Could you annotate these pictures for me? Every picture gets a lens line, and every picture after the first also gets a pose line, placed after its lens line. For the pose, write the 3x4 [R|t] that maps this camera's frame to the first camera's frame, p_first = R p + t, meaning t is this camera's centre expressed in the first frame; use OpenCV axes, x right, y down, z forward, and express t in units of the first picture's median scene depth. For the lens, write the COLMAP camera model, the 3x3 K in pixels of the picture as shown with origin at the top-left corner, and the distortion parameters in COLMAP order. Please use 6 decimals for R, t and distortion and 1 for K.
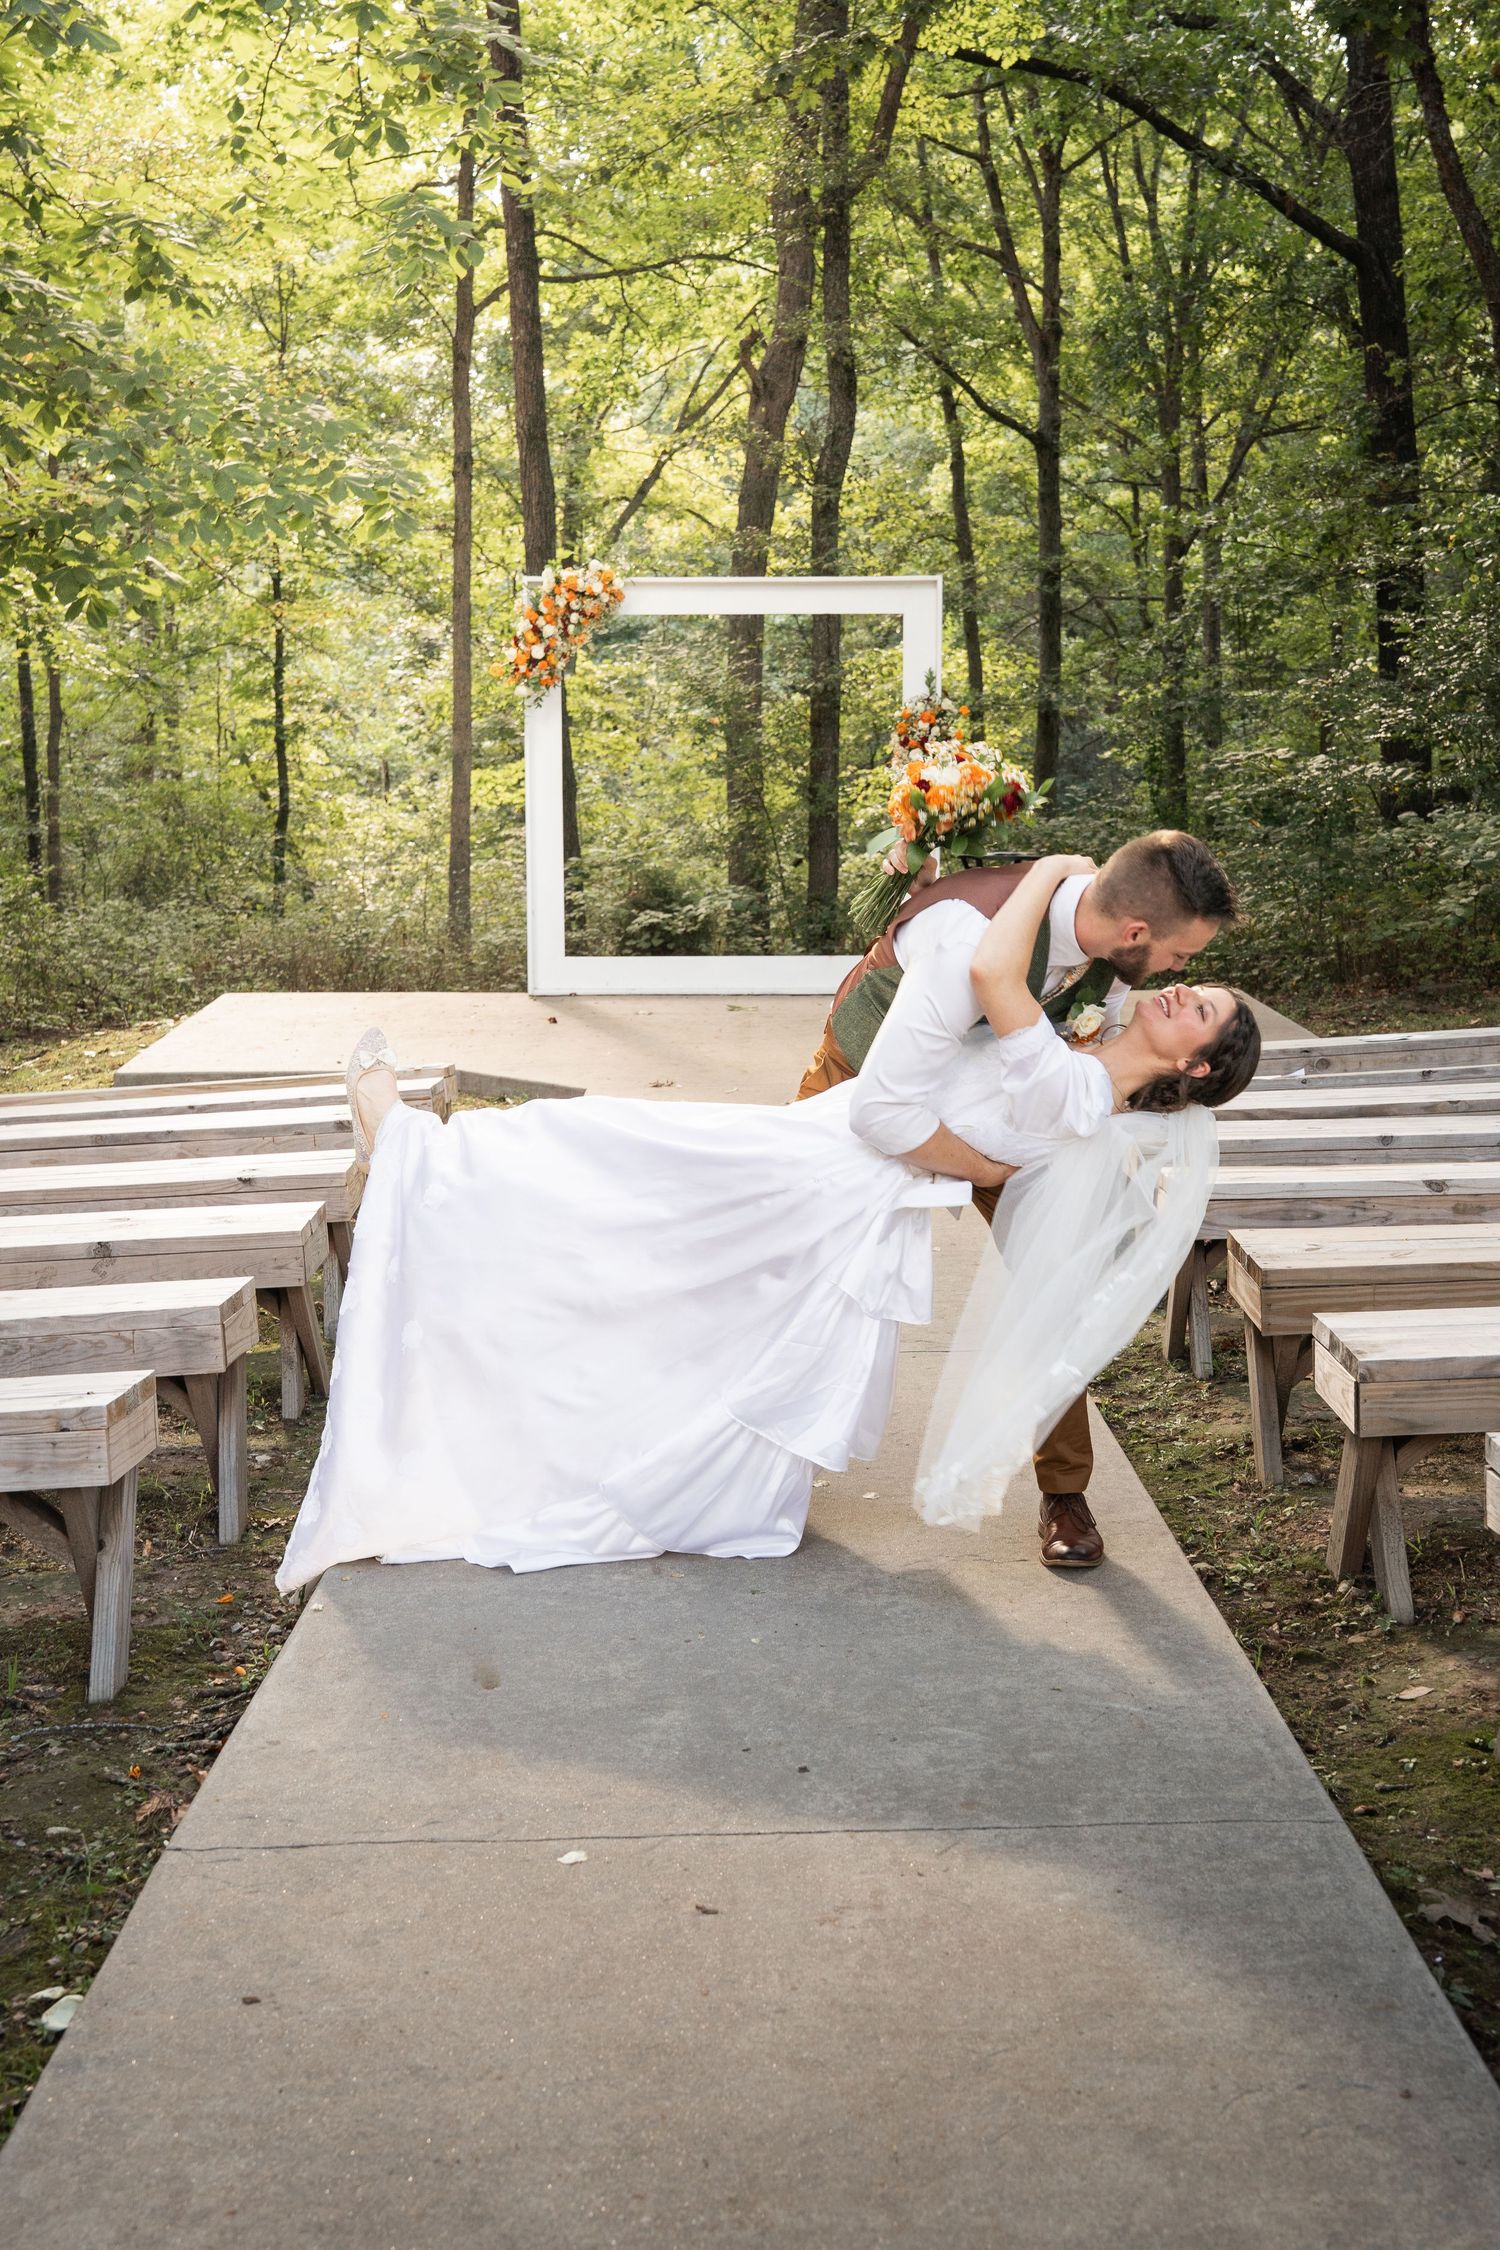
lens RADIAL K [[2700.1, 0, 783.8], [0, 2700.1, 1129.0], [0, 0, 1]] dist [0.002727, 0.319370]
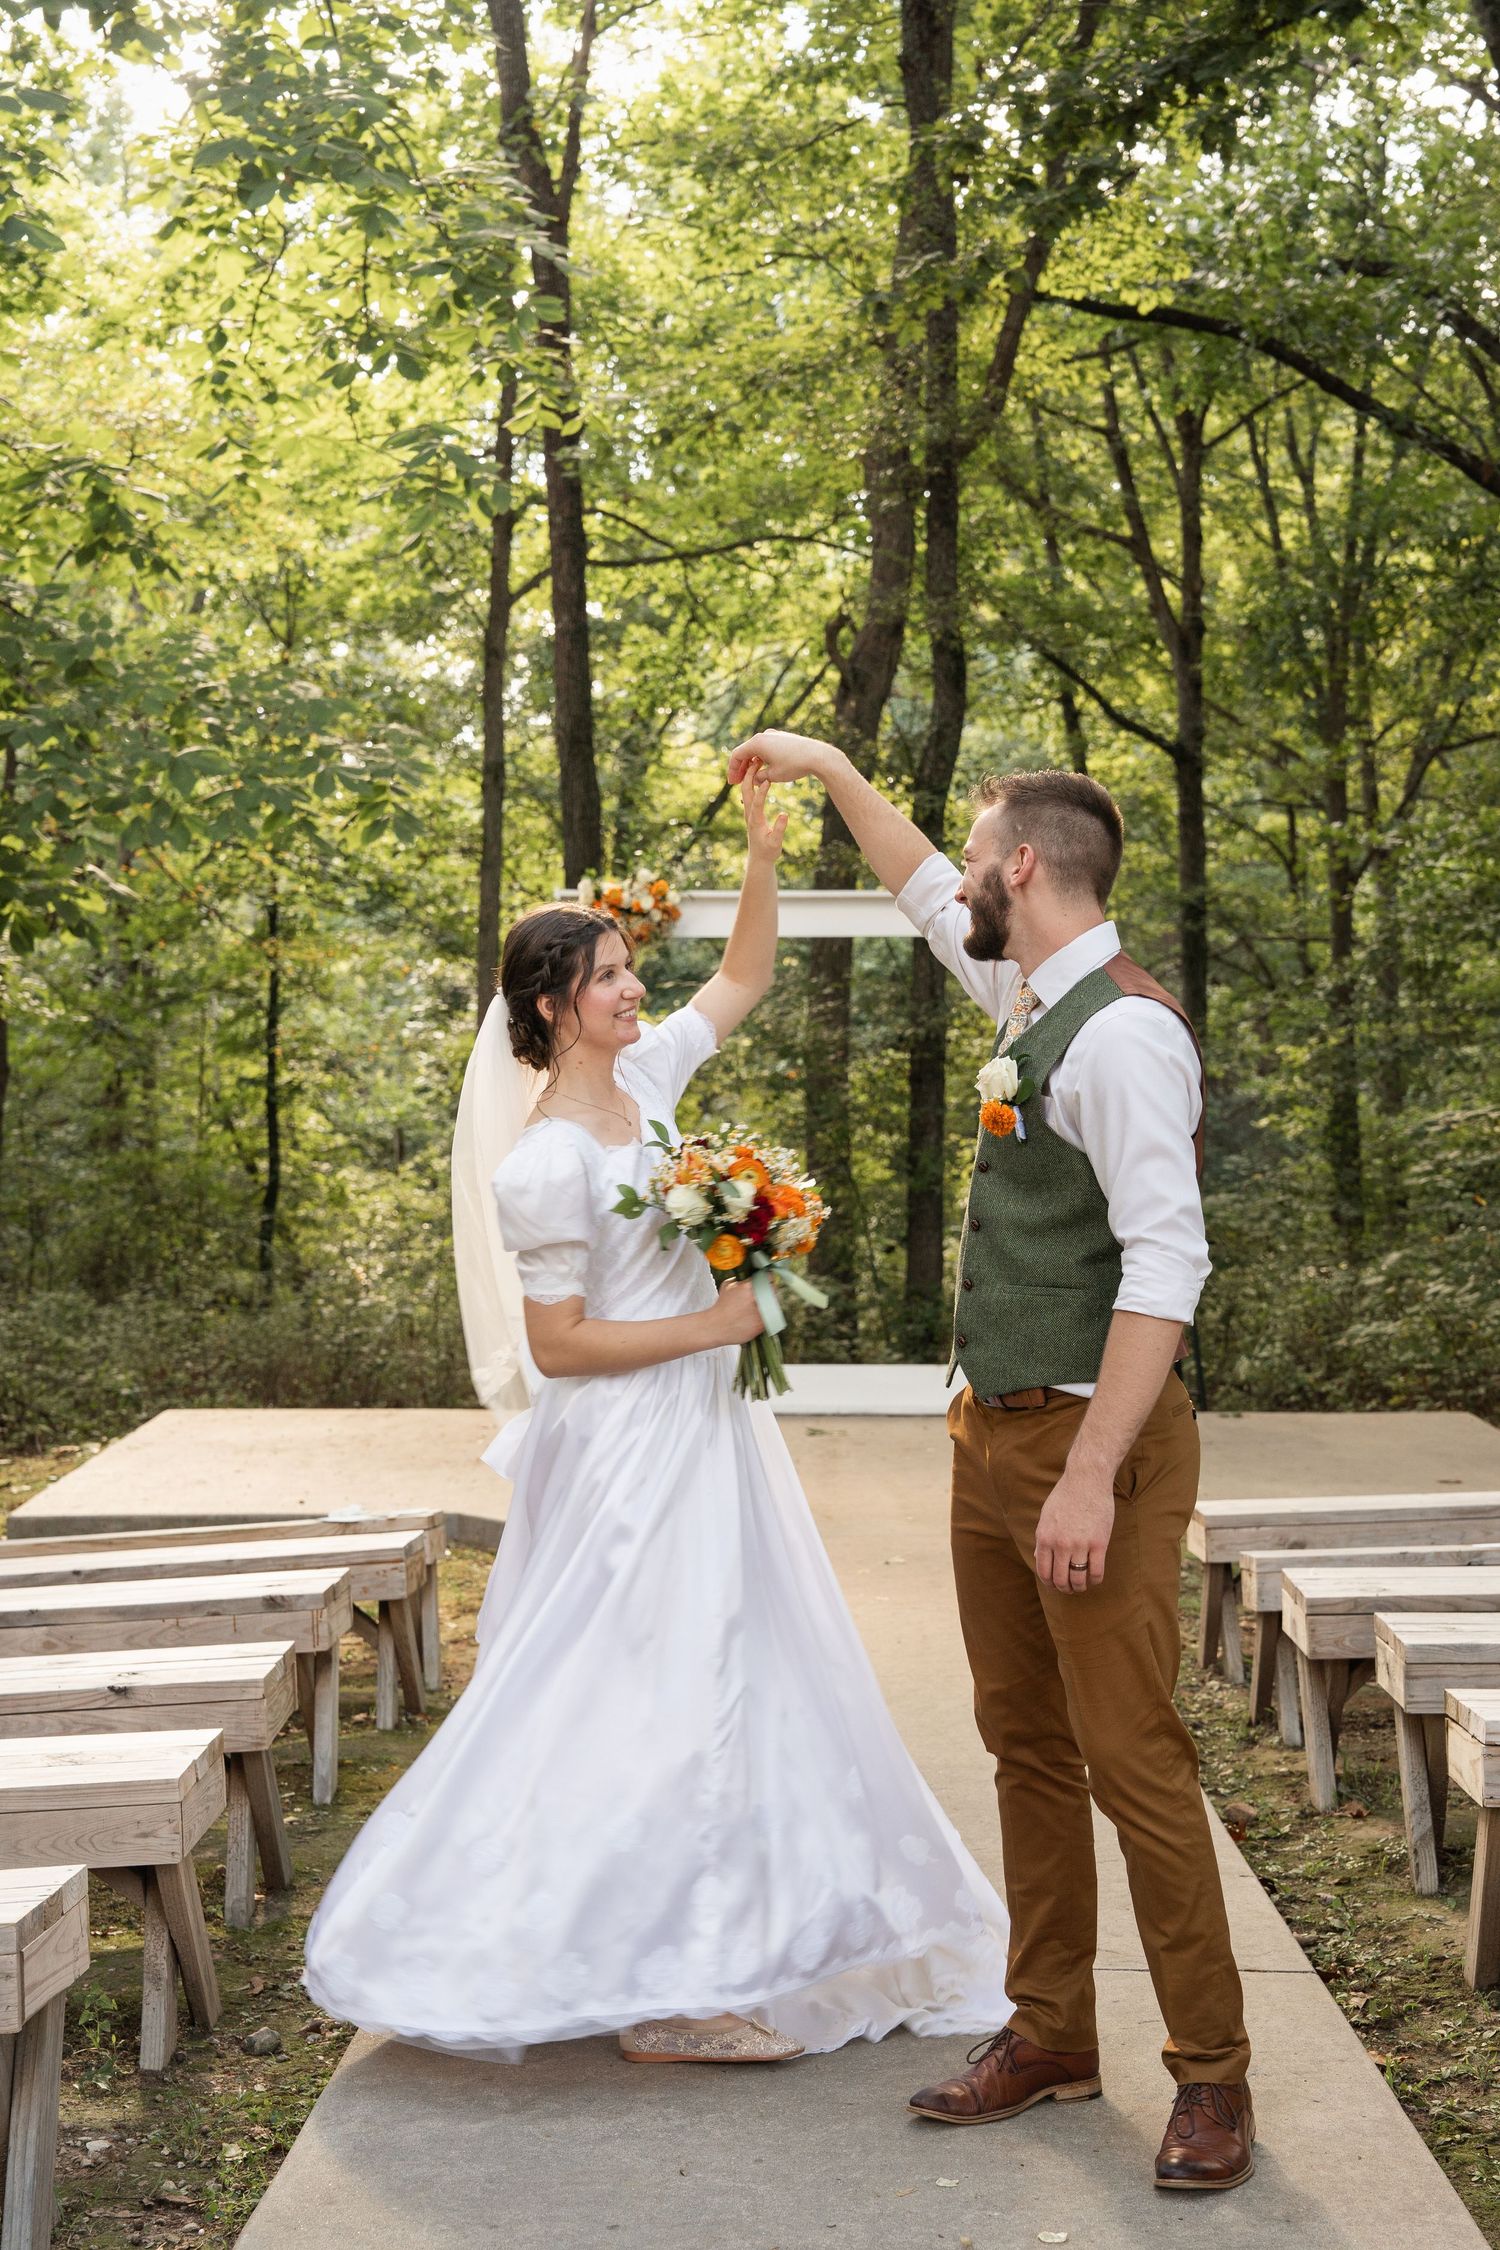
lens RADIAL K [[3161.9, 0, 750.0], [0, 3161.9, 1125.0], [0, 0, 1]] dist [0.151625, 0.024796]
pose [[0.999275, 0.002753, -0.037972, -0.001382], [-0.007968, 0.990418, -0.137870, -0.003199], [0.037228, 0.138073, 0.989722, 0.041325]]
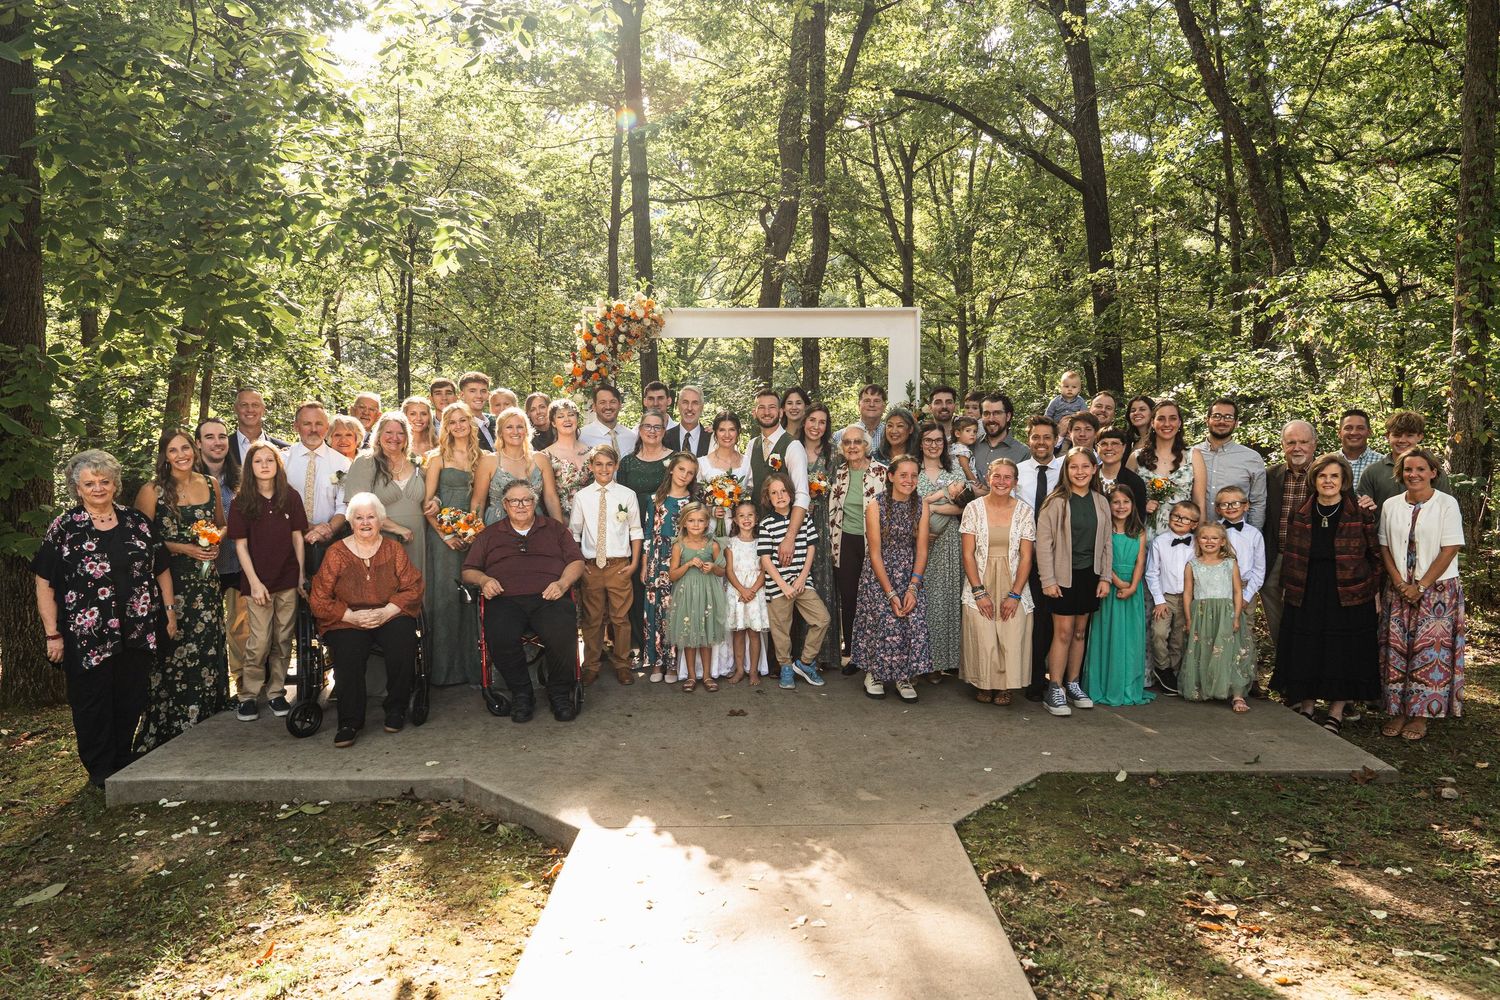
lens RADIAL K [[1045.2, 0, 750.0], [0, 1045.2, 500.0], [0, 0, 1]] dist [-0.001326, -0.000165]
pose [[0.999673, 0.003107, -0.025378, -0.003637], [-0.005239, 0.996420, -0.084383, -0.038085], [0.025024, 0.084488, 0.996110, 0.266681]]
